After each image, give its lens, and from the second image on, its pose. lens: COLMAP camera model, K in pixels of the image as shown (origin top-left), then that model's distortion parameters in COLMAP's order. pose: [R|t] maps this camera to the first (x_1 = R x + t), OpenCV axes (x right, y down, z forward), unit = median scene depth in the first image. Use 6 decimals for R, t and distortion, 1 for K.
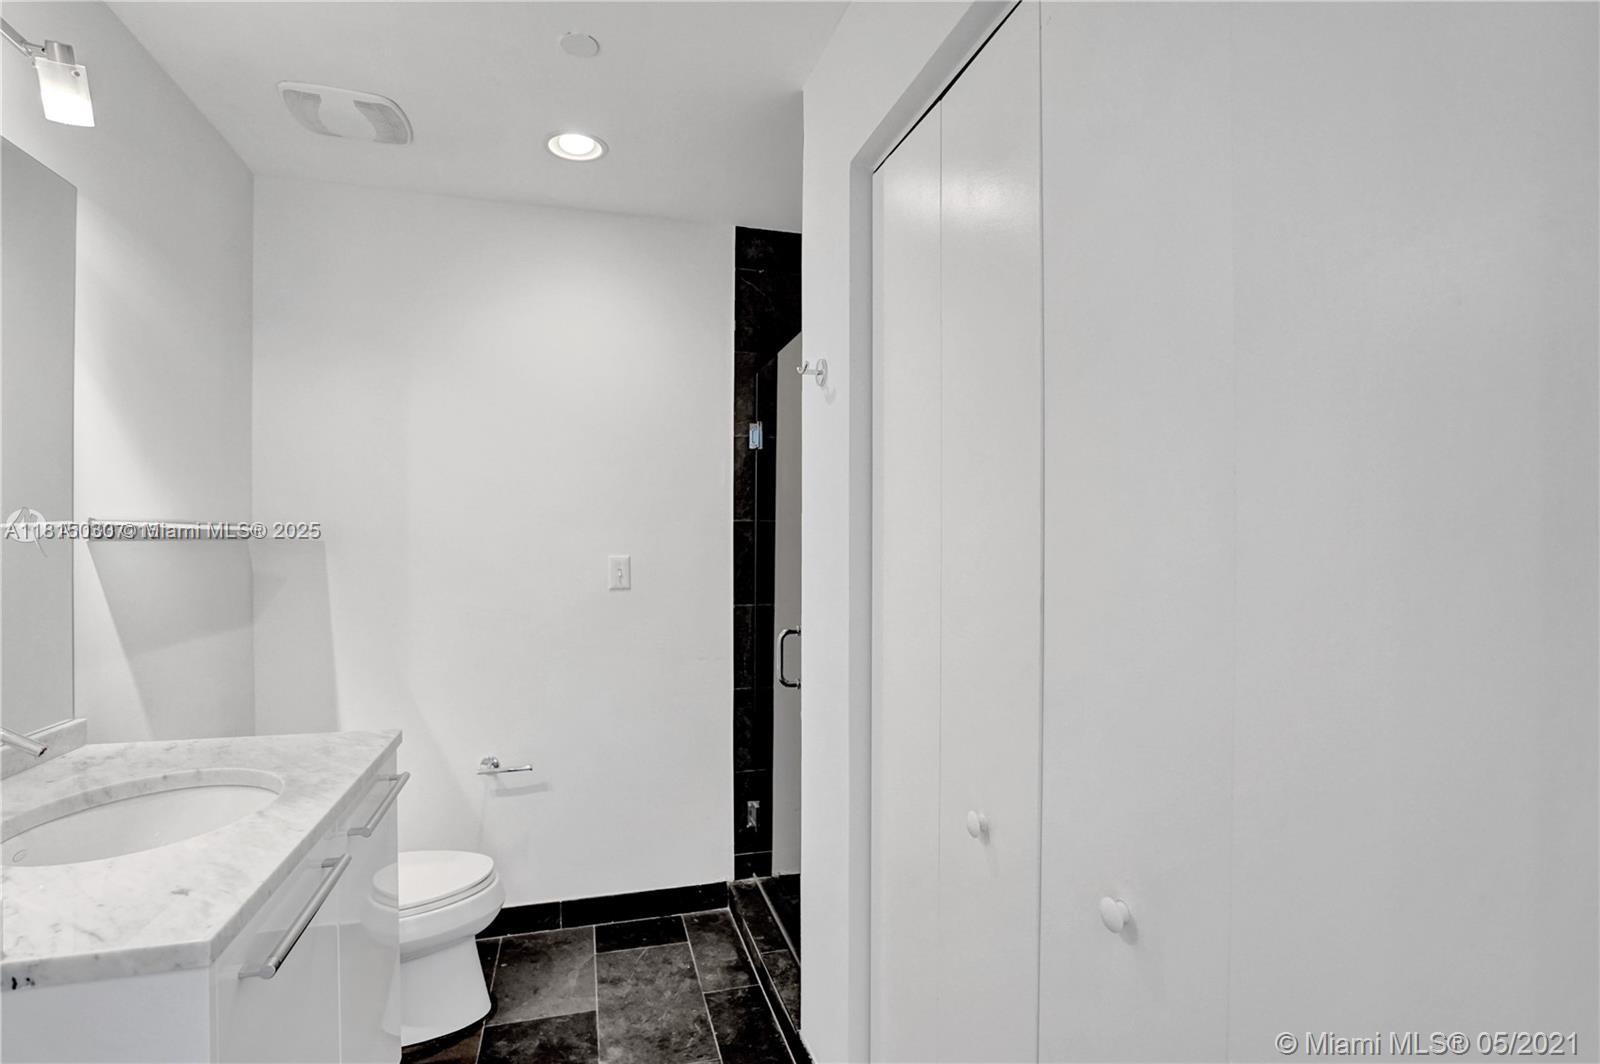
lens RADIAL K [[776.2, 0, 798.6], [0, 776.2, 532.4], [0, 0, 1]] dist [-0.049959, 0.016014]
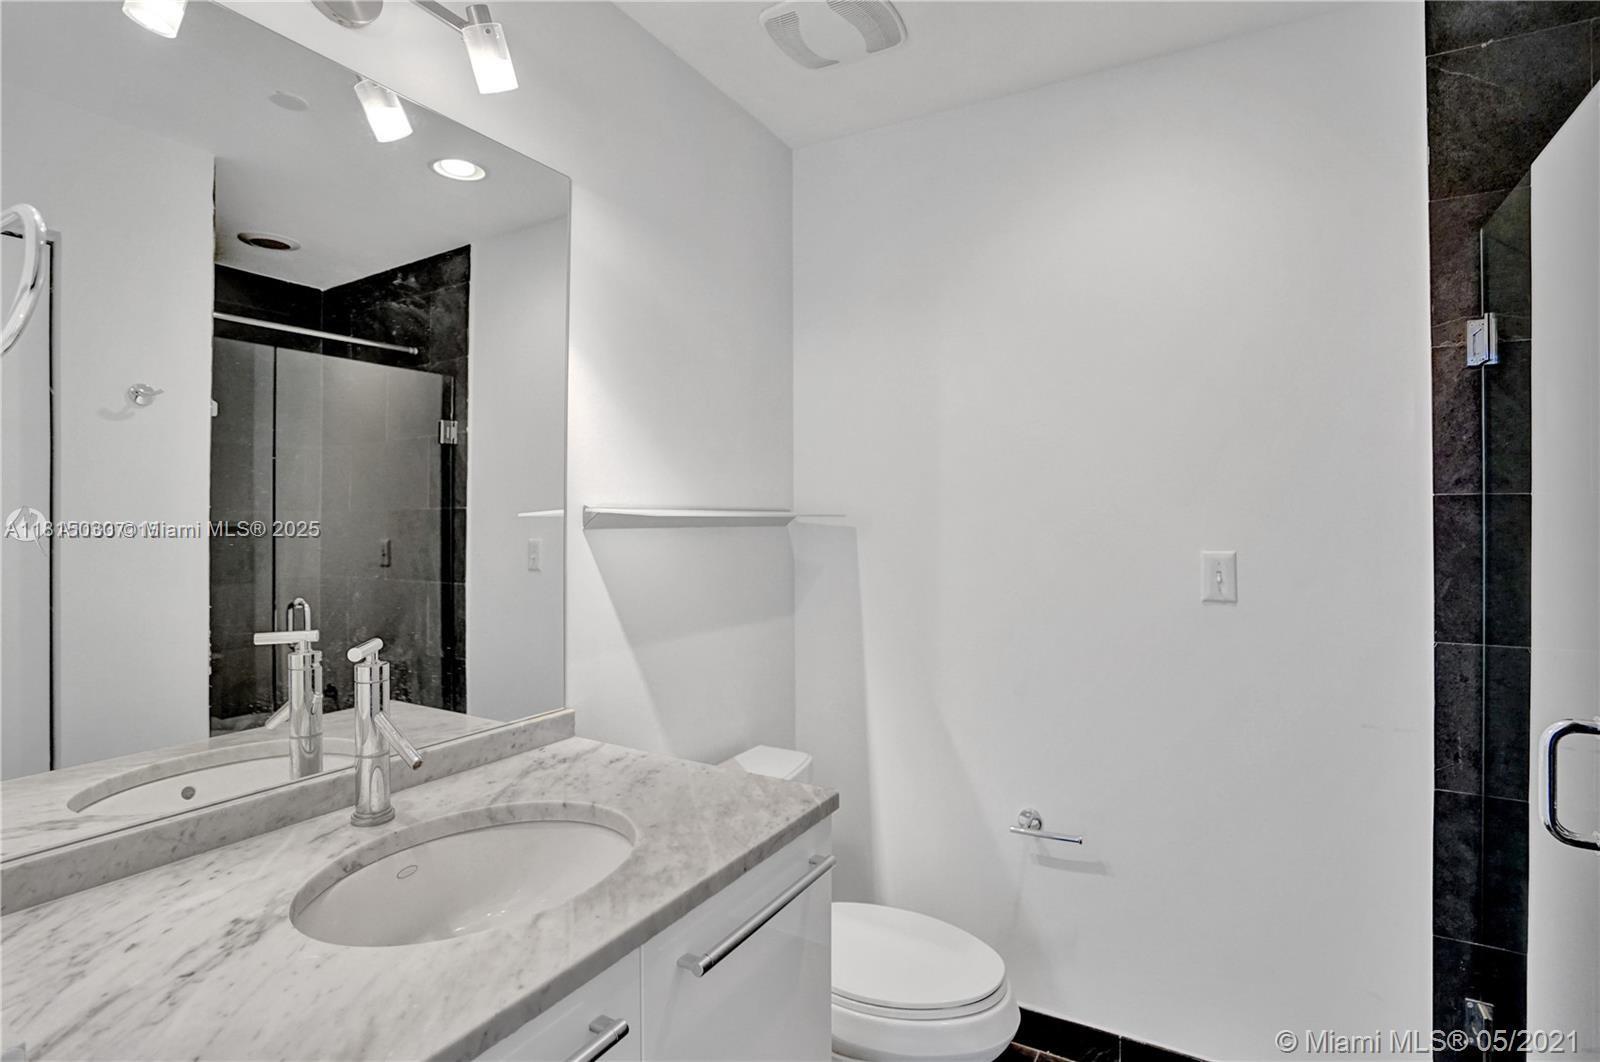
lens RADIAL K [[776.2, 0, 796.0], [0, 776.2, 511.5], [0, 0, 1]] dist [-0.049959, 0.016014]
pose [[0.694430, -0.009657, -0.719496, -0.011355], [0.006550, 0.999953, -0.007100, -0.001958], [0.719531, 0.000218, 0.694460, 0.323887]]
